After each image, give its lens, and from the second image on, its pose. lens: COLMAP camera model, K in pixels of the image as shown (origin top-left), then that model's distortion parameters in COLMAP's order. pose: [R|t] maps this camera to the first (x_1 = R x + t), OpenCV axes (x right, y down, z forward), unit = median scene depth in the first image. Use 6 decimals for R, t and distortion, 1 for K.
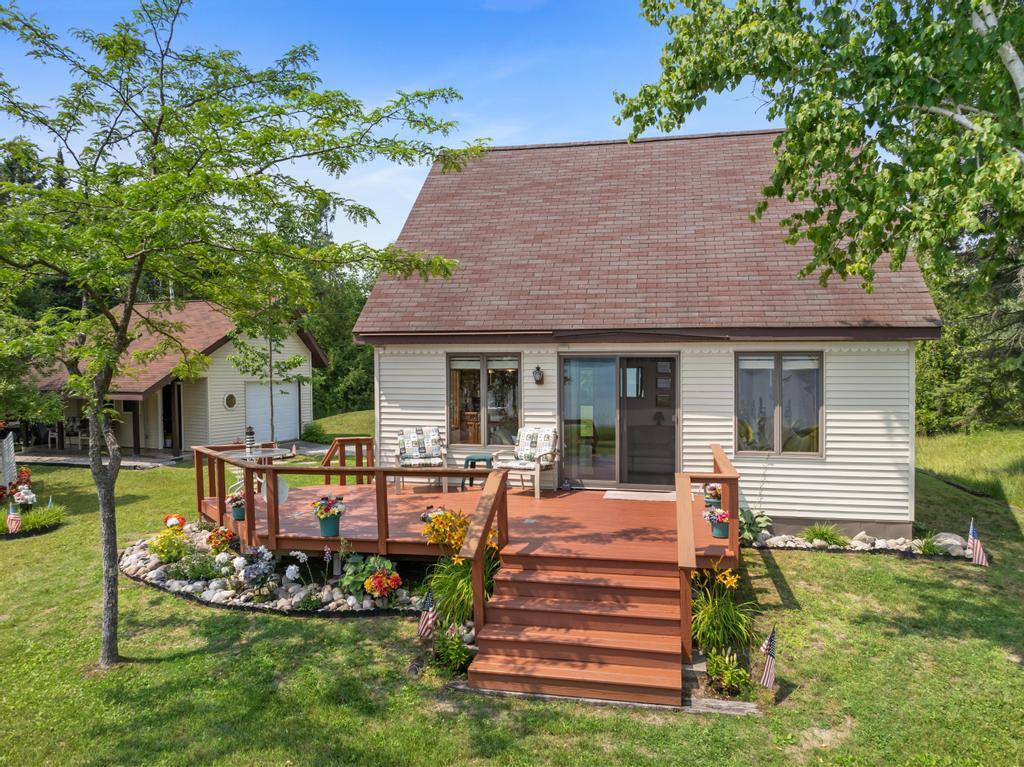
lens RADIAL K [[692.1, 0, 502.1], [0, 692.1, 388.4], [0, 0, 1]] dist [-0.028585, -0.005524]
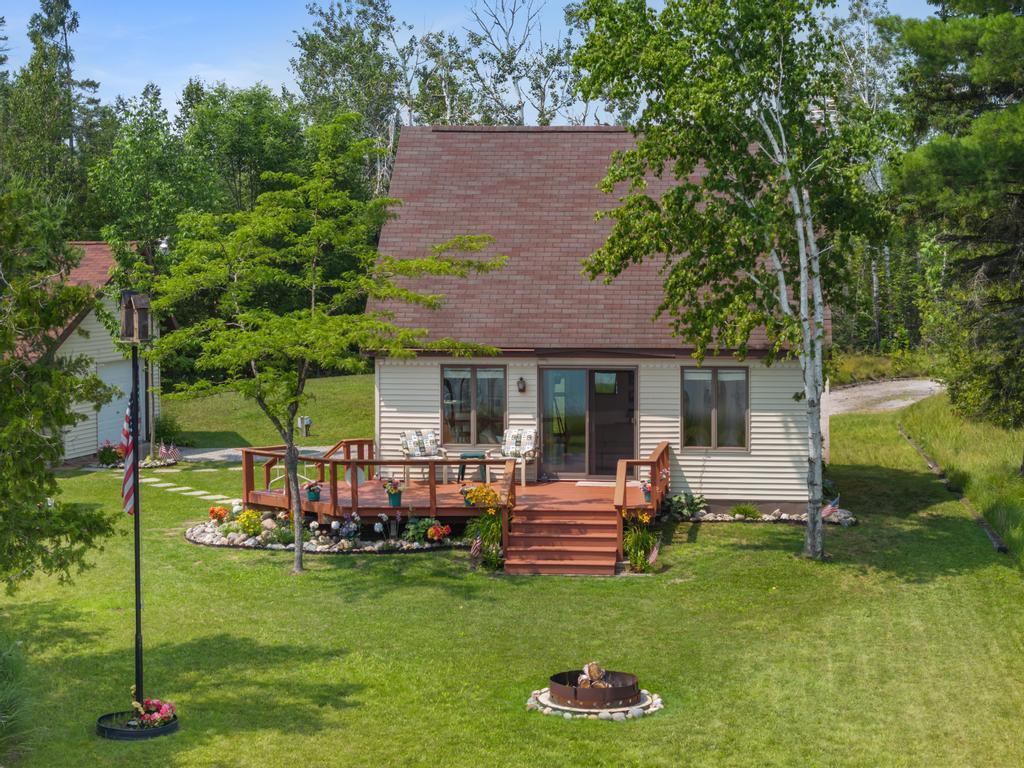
lens RADIAL K [[2026.0, 0, 512.0], [0, 2026.0, 384.0], [0, 0, 1]] dist [-0.025538, 0.335422]
pose [[0.993561, -0.006478, 0.113110, -0.365283], [0.000546, 0.998626, 0.052397, -0.207694], [-0.113294, -0.051998, 0.992200, -2.502839]]
